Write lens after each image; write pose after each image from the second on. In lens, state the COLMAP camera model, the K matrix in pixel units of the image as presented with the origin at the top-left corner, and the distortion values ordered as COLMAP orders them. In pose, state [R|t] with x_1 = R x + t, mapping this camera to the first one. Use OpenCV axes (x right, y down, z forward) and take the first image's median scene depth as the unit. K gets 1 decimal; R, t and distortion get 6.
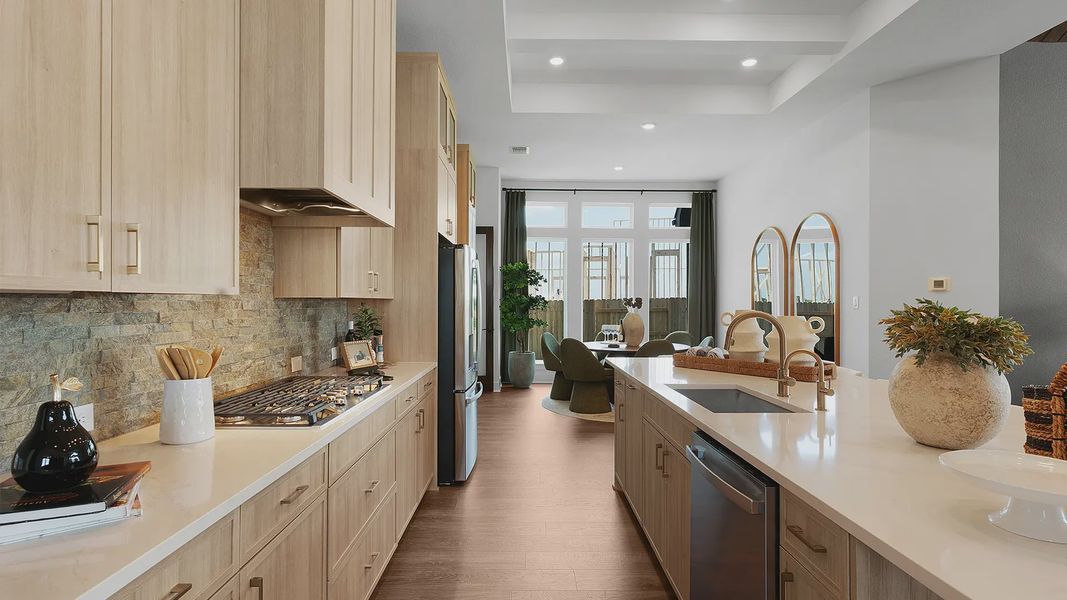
lens RADIAL K [[527.6, 0, 533.5], [0, 527.6, 300.0], [0, 0, 1]] dist [-0.002843, -0.000627]
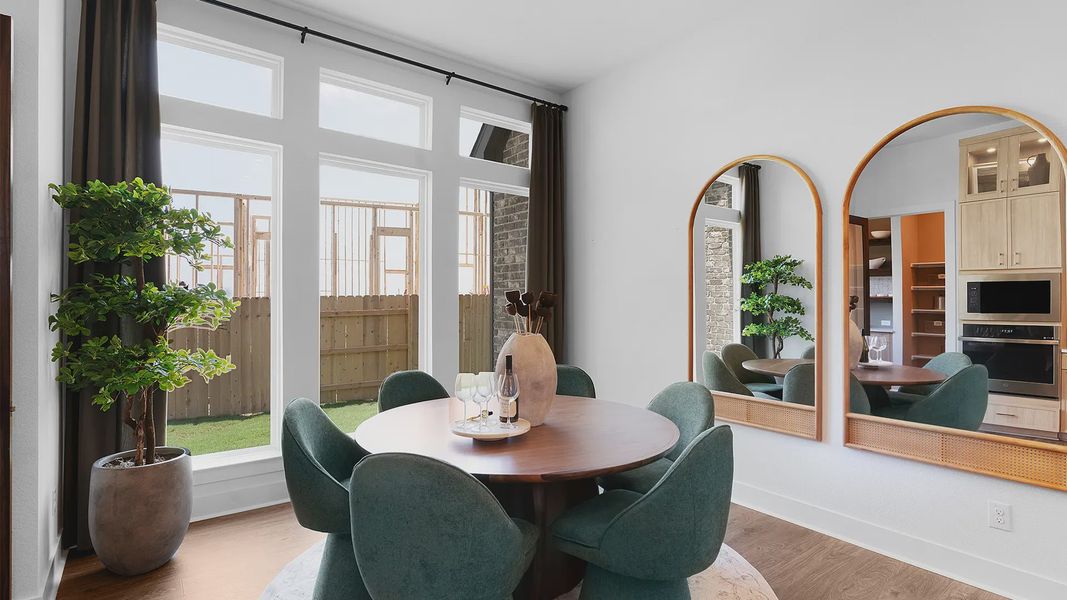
lens RADIAL K [[527.6, 0, 533.5], [0, 527.6, 300.0], [0, 0, 1]] dist [-0.002843, -0.000627]
pose [[0.809928, 0.003579, 0.586518, -0.016975], [-0.004432, 0.999990, 0.000019, 0.000784], [-0.586513, -0.002615, 0.809936, 0.563001]]
